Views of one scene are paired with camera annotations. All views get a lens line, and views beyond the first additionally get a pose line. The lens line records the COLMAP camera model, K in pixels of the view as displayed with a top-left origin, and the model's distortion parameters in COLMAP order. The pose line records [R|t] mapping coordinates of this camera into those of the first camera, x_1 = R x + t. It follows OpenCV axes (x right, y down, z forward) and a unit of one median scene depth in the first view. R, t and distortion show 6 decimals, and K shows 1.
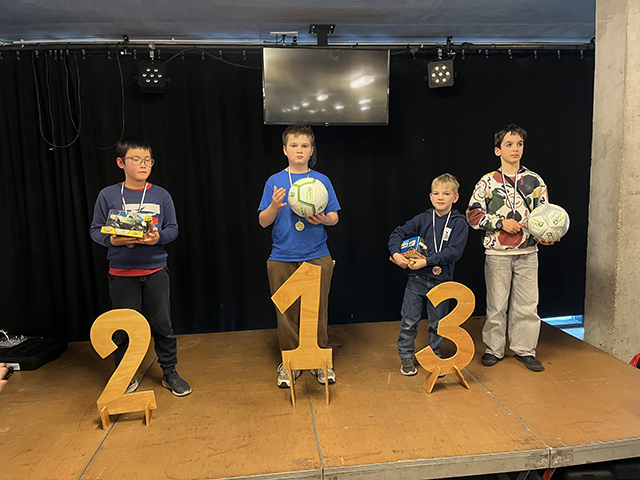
lens RADIAL K [[486.6, 0, 318.5], [0, 486.6, 245.1], [0, 0, 1]] dist [0.052960, -0.081351]
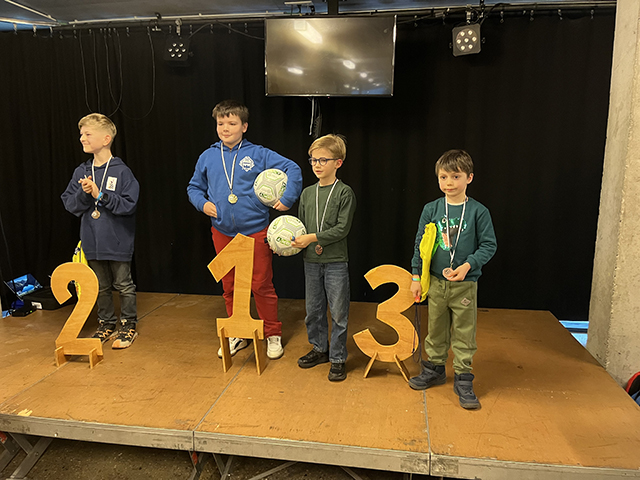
lens RADIAL K [[486.6, 0, 318.8], [0, 486.6, 237.4], [0, 0, 1]] dist [0.052960, -0.081351]
pose [[0.962711, 0.073565, -0.260337, 0.288303], [-0.063124, 0.996838, 0.048255, -0.011971], [0.263064, -0.030023, 0.964311, 0.044756]]
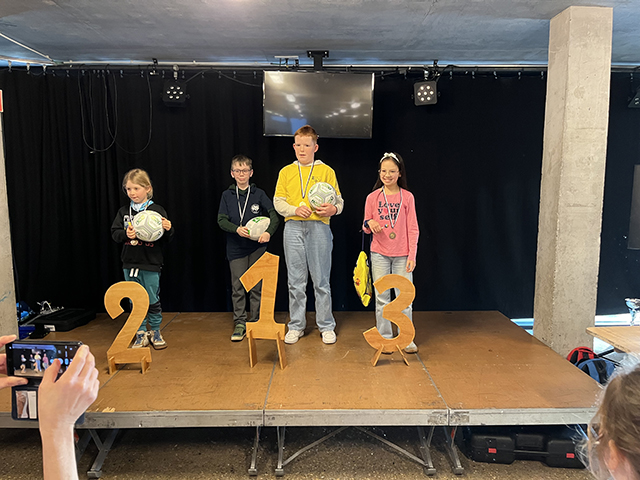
lens RADIAL K [[486.6, 0, 319.3], [0, 486.6, 243.2], [0, 0, 1]] dist [0.052960, -0.081351]
pose [[0.994641, 0.040987, -0.094914, 0.148229], [-0.041332, 0.999144, -0.001674, 0.006593], [0.094764, 0.005588, 0.995484, -0.158043]]
